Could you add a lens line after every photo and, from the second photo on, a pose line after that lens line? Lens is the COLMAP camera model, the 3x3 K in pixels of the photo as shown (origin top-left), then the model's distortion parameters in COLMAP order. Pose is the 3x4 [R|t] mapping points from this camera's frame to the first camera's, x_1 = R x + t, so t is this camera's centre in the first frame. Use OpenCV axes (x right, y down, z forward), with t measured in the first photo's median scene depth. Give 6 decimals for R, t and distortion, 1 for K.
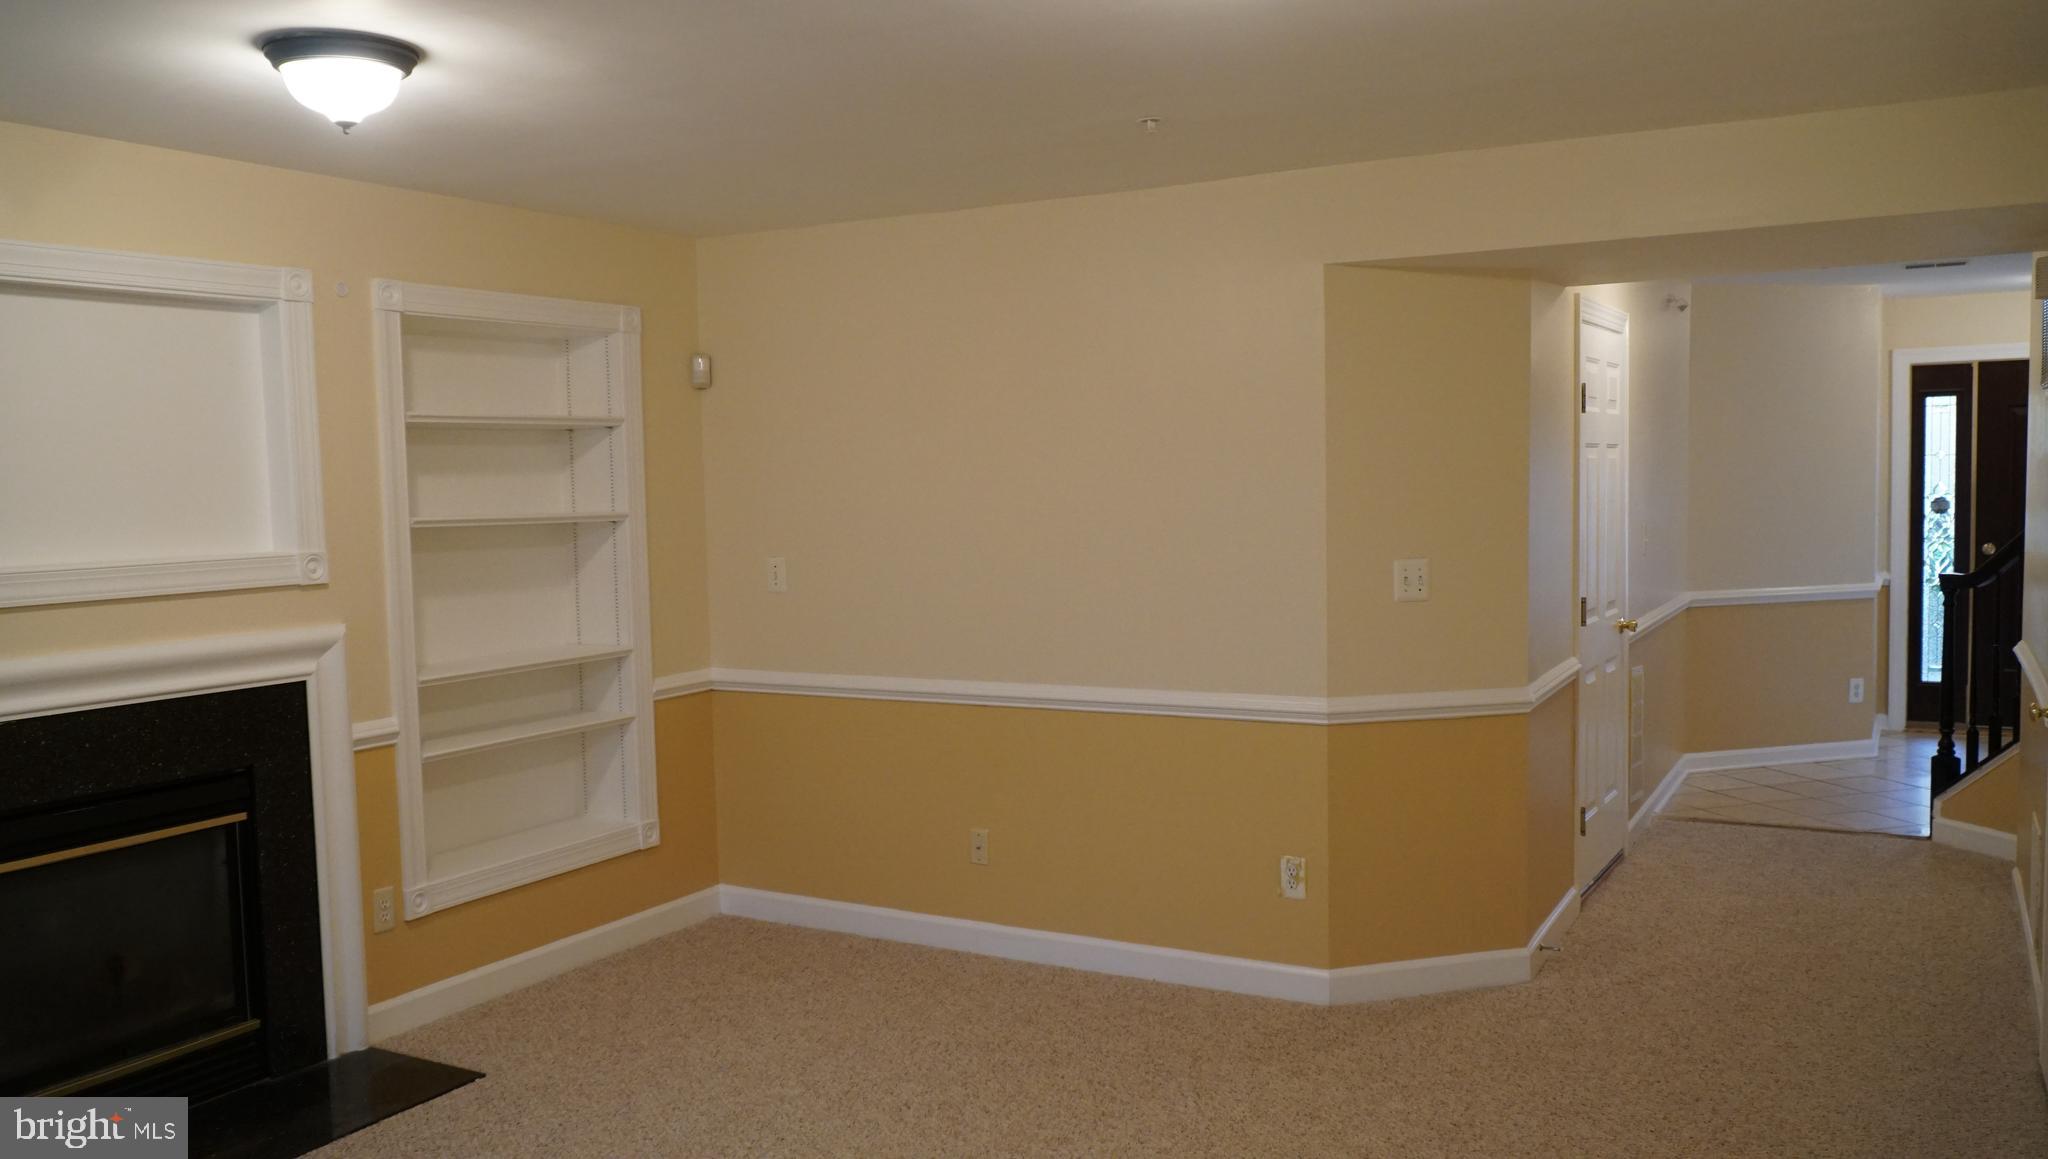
lens RADIAL K [[1612.0, 0, 1034.1], [0, 1612.0, 582.1], [0, 0, 1]] dist [-0.013961, 0.006671]
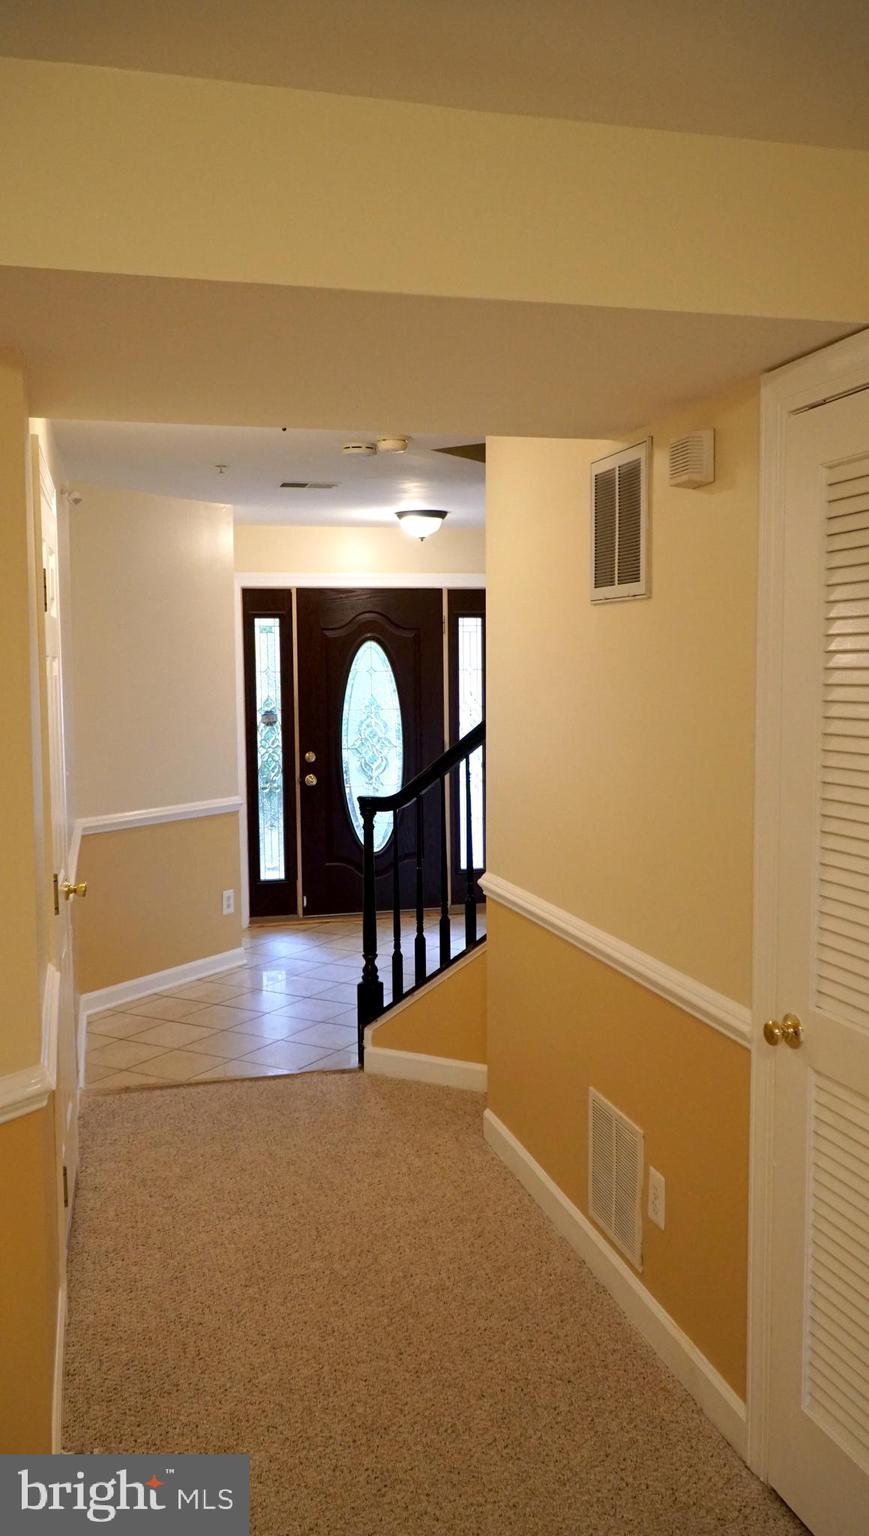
lens RADIAL K [[1248.9, 0, 439.5], [0, 1248.9, 764.8], [0, 0, 1]] dist [0.000725, -0.006806]
pose [[0.714260, -0.040021, 0.698736, 0.053330], [0.039451, 0.999079, 0.016896, -0.026148], [-0.698768, 0.015498, 0.715180, 0.317653]]
